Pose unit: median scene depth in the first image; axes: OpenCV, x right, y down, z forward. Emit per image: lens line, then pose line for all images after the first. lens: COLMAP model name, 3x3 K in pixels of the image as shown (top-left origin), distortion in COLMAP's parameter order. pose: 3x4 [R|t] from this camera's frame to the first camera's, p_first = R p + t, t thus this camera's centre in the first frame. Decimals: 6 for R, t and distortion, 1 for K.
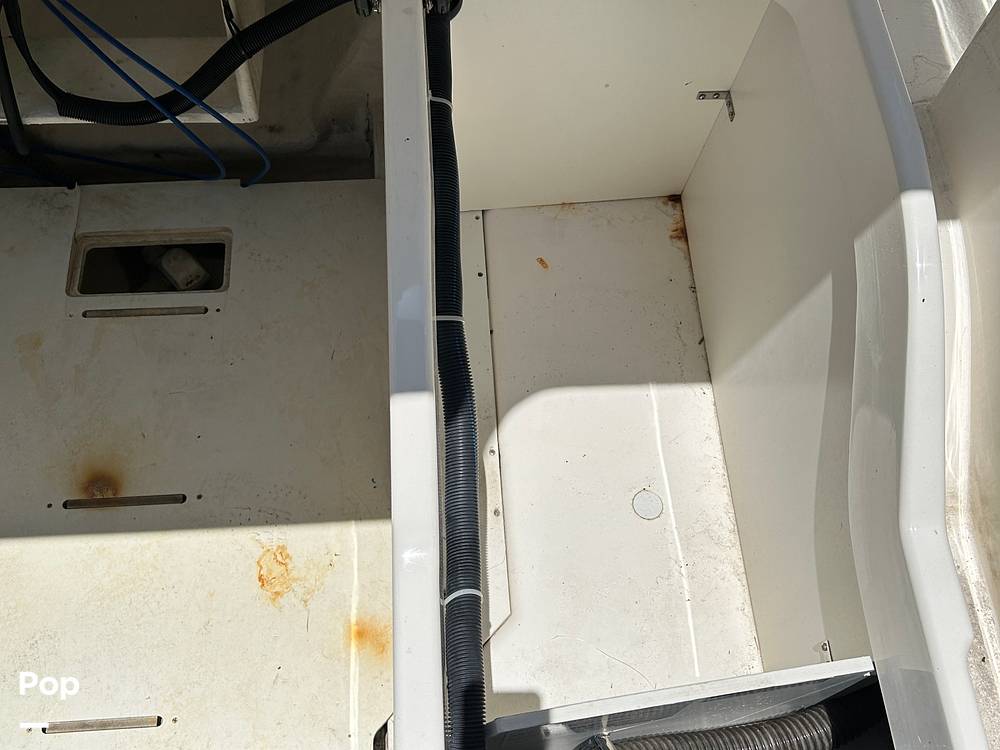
lens RADIAL K [[1004.8, 0, 506.6], [0, 1004.8, 379.0], [0, 0, 1]] dist [0.037353, 0.000000]
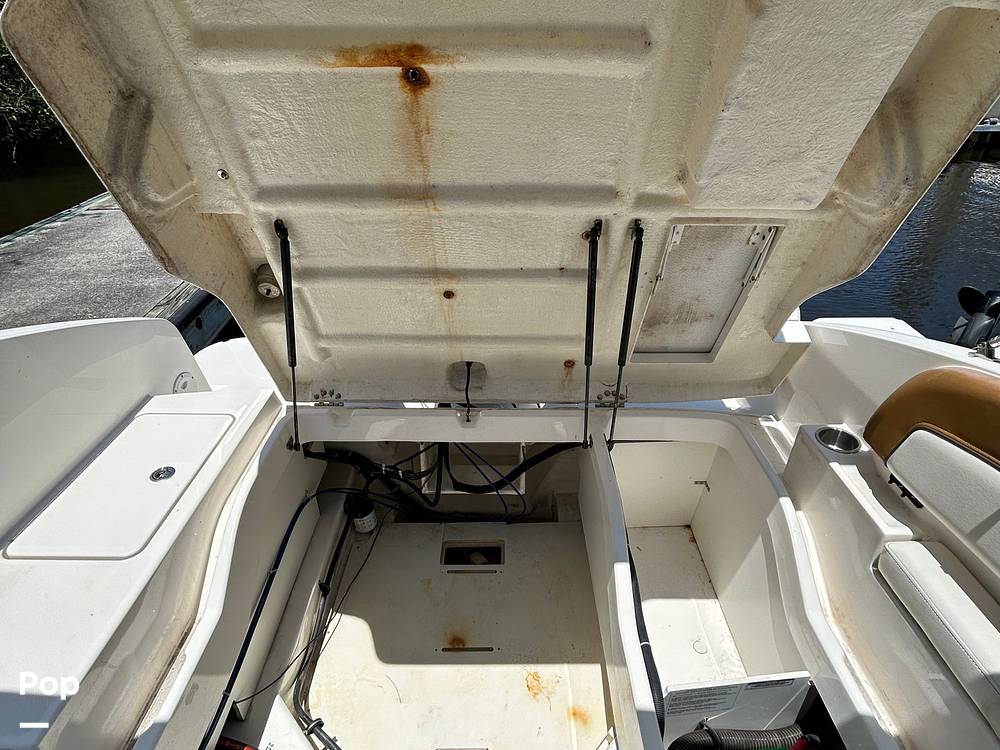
lens RADIAL K [[560.8, 0, 499.7], [0, 560.8, 365.9], [0, 0, 1]] dist [-0.003648, 0.001646]
pose [[0.997426, -0.003666, -0.071612, -0.213544], [-0.036094, 0.837282, -0.545578, 0.282763], [0.061960, 0.546758, 0.834995, -0.444160]]
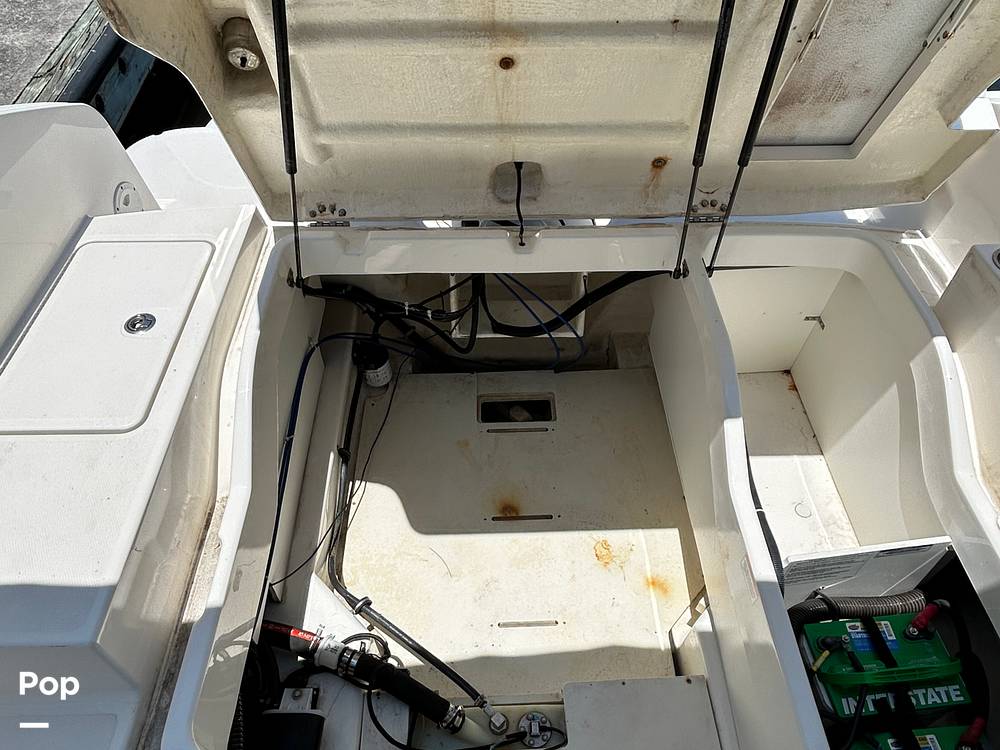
lens RADIAL K [[721.4, 0, 497.8], [0, 721.4, 377.6], [0, 0, 1]] dist [0.008831, -0.020029]
pose [[0.998856, -0.003359, -0.047698, -0.365612], [-0.010204, 0.959579, -0.281255, 0.260593], [0.046715, 0.281420, 0.958447, -0.436585]]
